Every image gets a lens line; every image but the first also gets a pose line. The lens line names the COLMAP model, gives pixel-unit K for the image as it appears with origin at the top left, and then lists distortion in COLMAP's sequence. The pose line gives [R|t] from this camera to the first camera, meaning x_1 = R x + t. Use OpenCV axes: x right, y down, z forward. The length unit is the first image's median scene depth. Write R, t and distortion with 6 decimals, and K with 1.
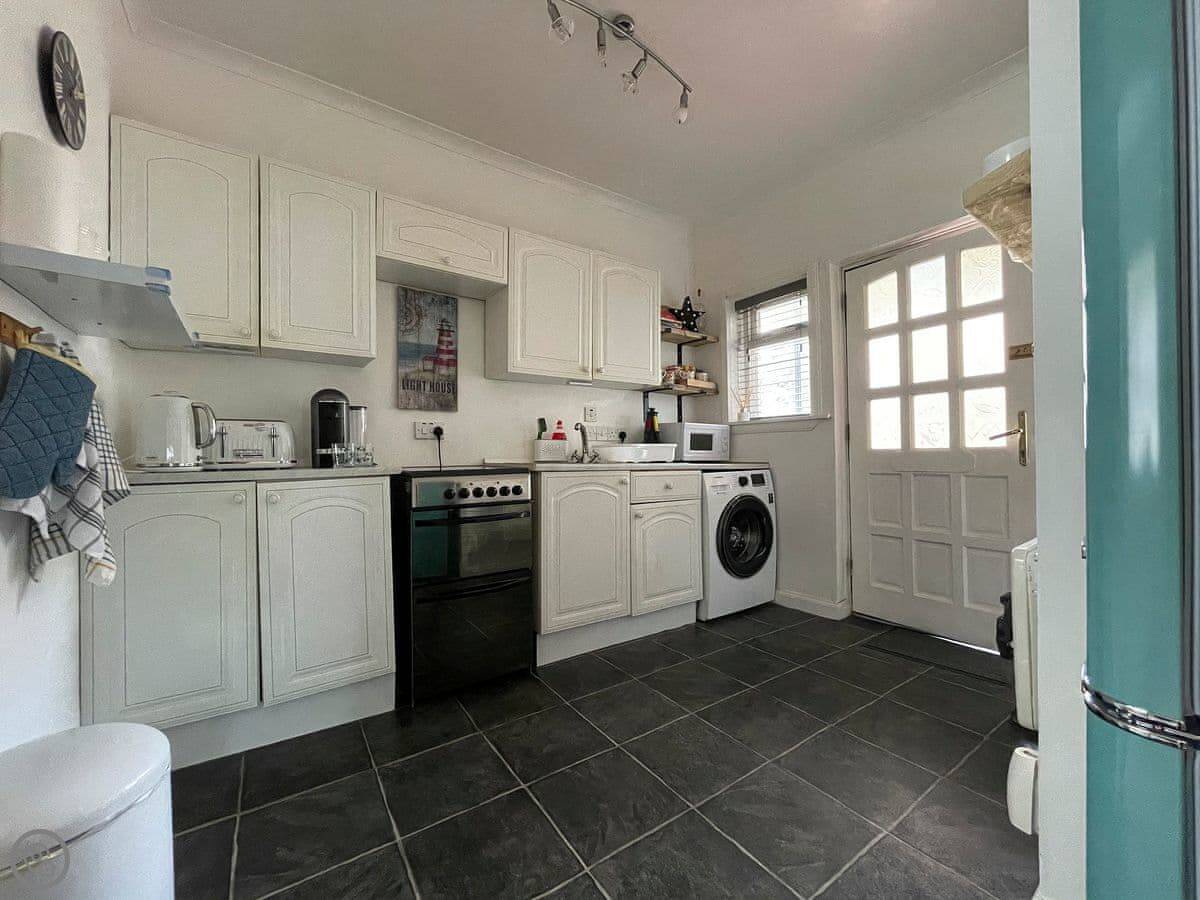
lens RADIAL K [[484.7, 0, 602.2], [0, 484.7, 450.8], [0, 0, 1]] dist [-0.004635, -0.000173]
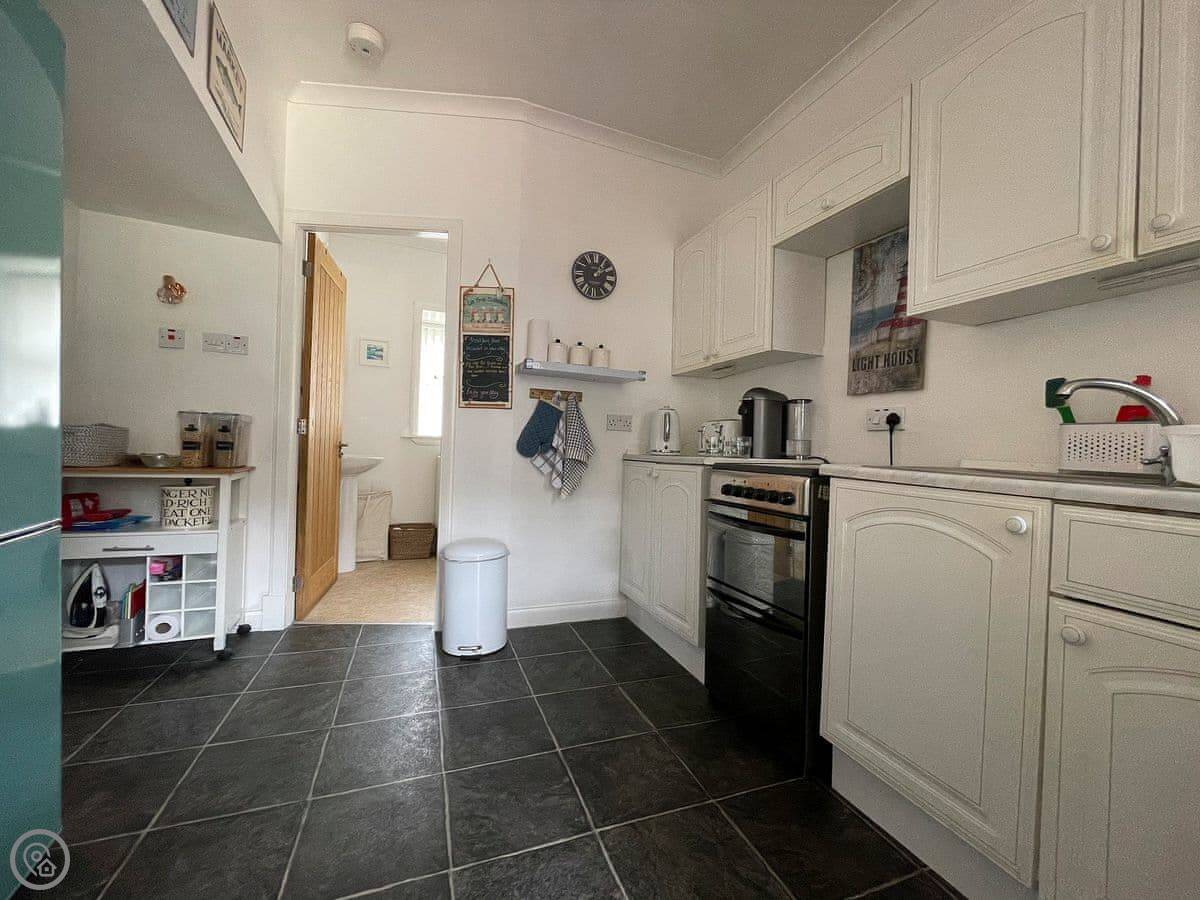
lens RADIAL K [[484.7, 0, 598.8], [0, 484.7, 448.0], [0, 0, 1]] dist [-0.004635, -0.000173]
pose [[-0.246324, 0.003472, -0.969181, 0.498835], [-0.021343, 0.999732, 0.009006, 0.006080], [0.968953, 0.022904, -0.246183, 0.777658]]
